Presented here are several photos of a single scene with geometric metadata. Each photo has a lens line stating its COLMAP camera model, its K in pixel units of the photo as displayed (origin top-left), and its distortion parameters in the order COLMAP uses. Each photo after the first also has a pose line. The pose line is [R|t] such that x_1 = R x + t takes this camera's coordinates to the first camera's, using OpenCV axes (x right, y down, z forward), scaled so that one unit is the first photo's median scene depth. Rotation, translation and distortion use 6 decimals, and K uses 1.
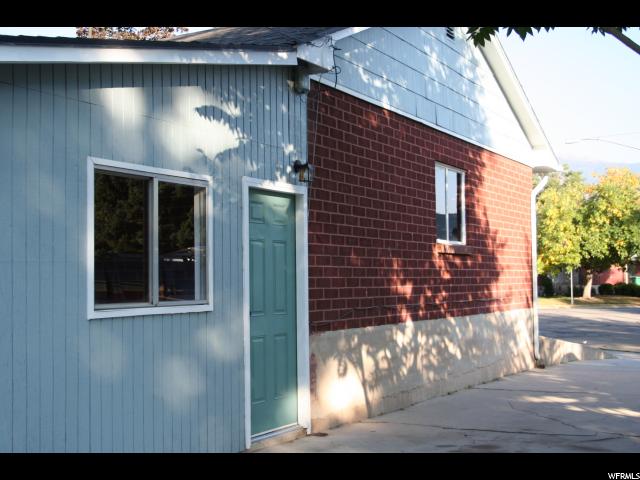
lens RADIAL K [[893.3, 0, 320.7], [0, 893.3, 239.6], [0, 0, 1]] dist [-0.004666, 0.000000]
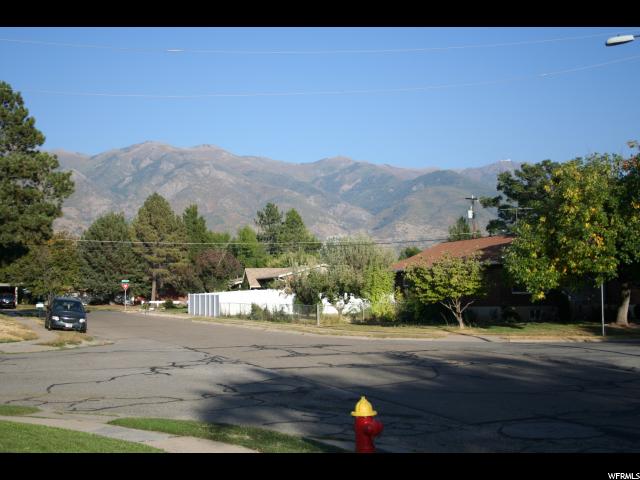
lens RADIAL K [[893.3, 0, 319.4], [0, 893.3, 240.9], [0, 0, 1]] dist [-0.004666, 0.000000]
pose [[0.999902, 0.000469, -0.013982, 0.085056], [-0.000706, 0.999856, -0.016975, 0.015100], [0.013972, 0.016984, 0.999758, 0.351116]]
